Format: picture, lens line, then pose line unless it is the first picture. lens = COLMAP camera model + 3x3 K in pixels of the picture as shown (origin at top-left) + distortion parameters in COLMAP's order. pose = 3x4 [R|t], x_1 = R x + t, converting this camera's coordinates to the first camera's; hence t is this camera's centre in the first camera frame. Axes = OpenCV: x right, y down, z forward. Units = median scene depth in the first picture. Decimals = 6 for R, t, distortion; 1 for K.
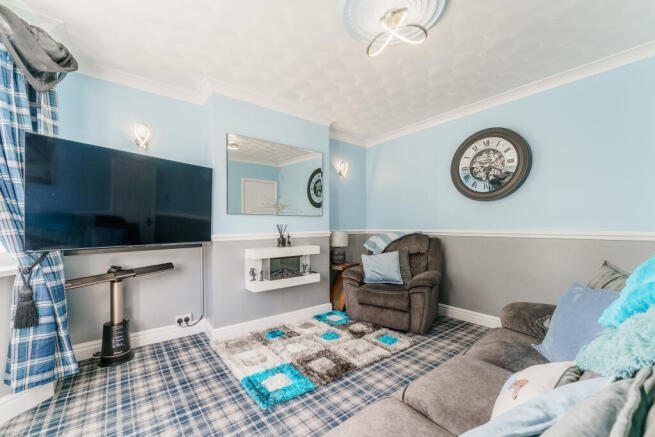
lens RADIAL K [[265.2, 0, 324.8], [0, 265.2, 221.7], [0, 0, 1]] dist [-0.001018, -0.000290]
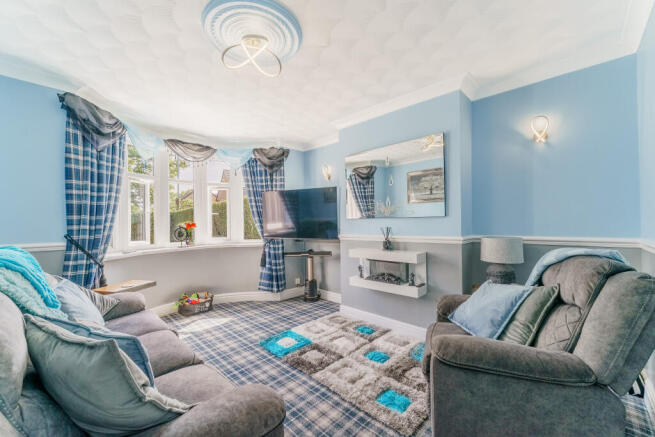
lens RADIAL K [[258.3, 0, 327.5], [0, 258.3, 218.5], [0, 0, 1]] dist [0.000725, -0.000005]
pose [[0.150172, -0.016864, -0.988516, 1.064167], [0.019073, 0.999718, -0.014158, -0.019213], [0.988476, -0.016728, 0.150451, 0.897138]]
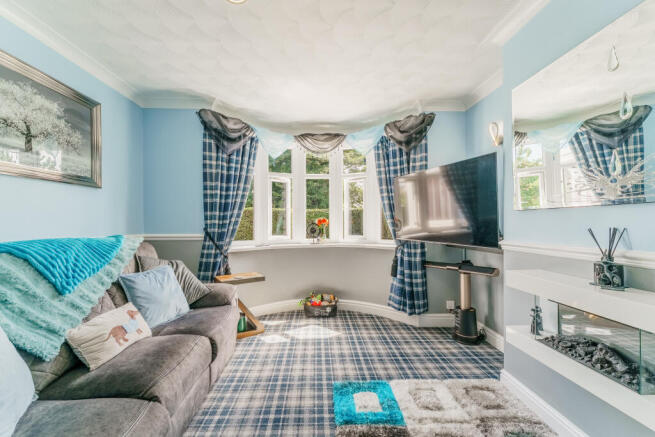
lens RADIAL K [[265.2, 0, 324.8], [0, 265.2, 221.7], [0, 0, 1]] dist [-0.001018, -0.000290]
pose [[-0.588980, 0.001270, -0.808147, 0.560247], [0.011393, 0.999912, -0.006732, -0.002910], [0.808067, -0.013172, -0.588943, 1.256533]]
